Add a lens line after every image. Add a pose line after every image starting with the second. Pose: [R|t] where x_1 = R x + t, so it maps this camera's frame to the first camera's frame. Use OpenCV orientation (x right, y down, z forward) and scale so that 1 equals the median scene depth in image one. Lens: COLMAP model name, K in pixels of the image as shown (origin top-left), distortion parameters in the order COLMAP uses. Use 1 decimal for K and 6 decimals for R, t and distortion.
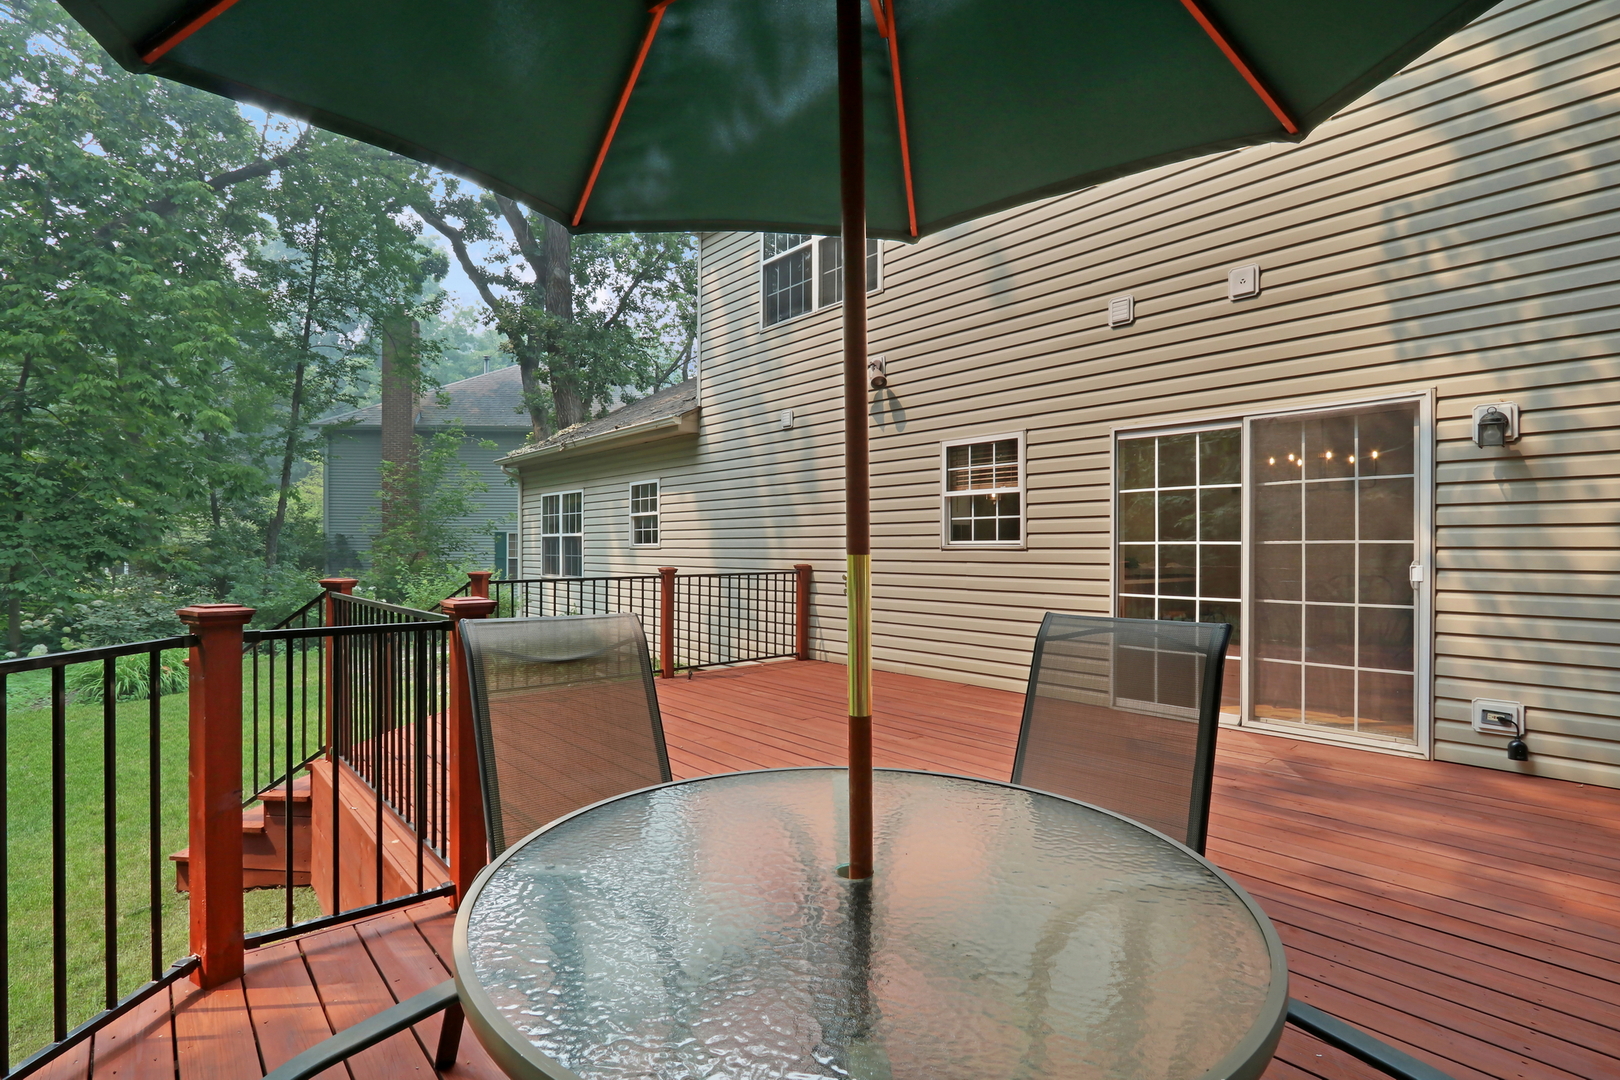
lens RADIAL K [[743.5, 0, 808.0], [0, 743.5, 548.6], [0, 0, 1]] dist [-0.026847, 0.002050]
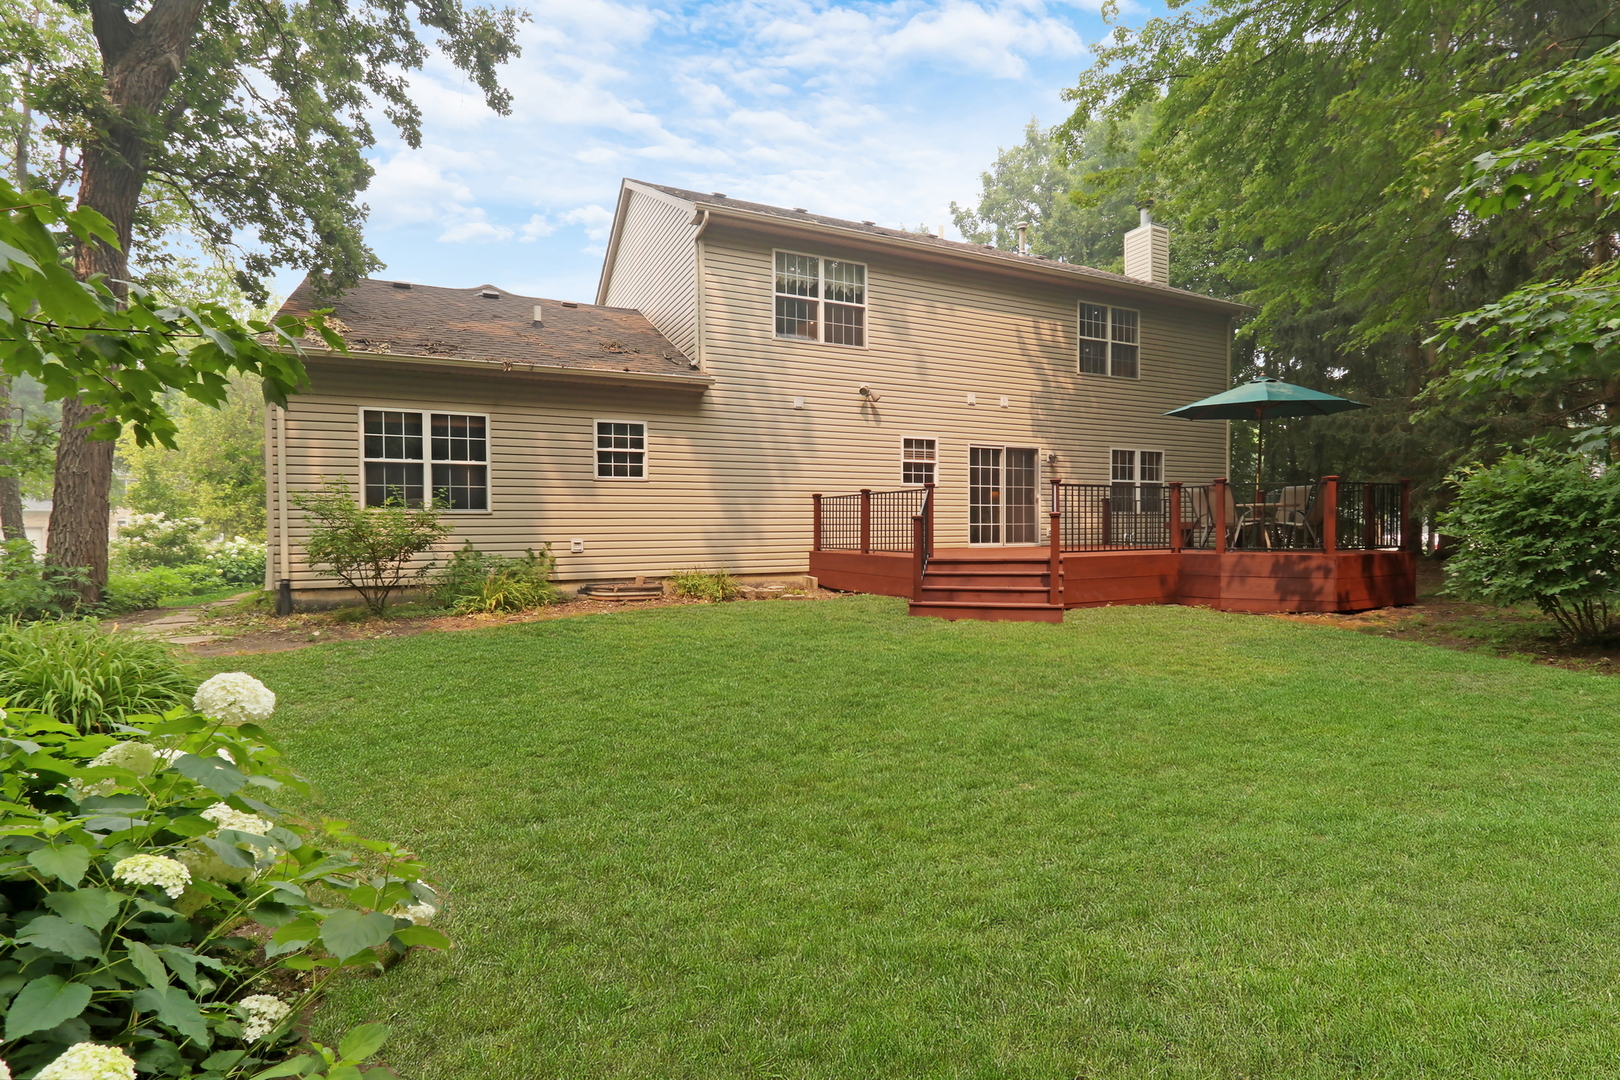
lens RADIAL K [[743.5, 0, 807.6], [0, 743.5, 535.0], [0, 0, 1]] dist [-0.026847, 0.002050]
pose [[0.279232, -0.014173, 0.960119, -2.001824], [0.008668, 0.999888, 0.012239, 0.114947], [-0.960185, 0.004905, 0.279323, 0.695877]]
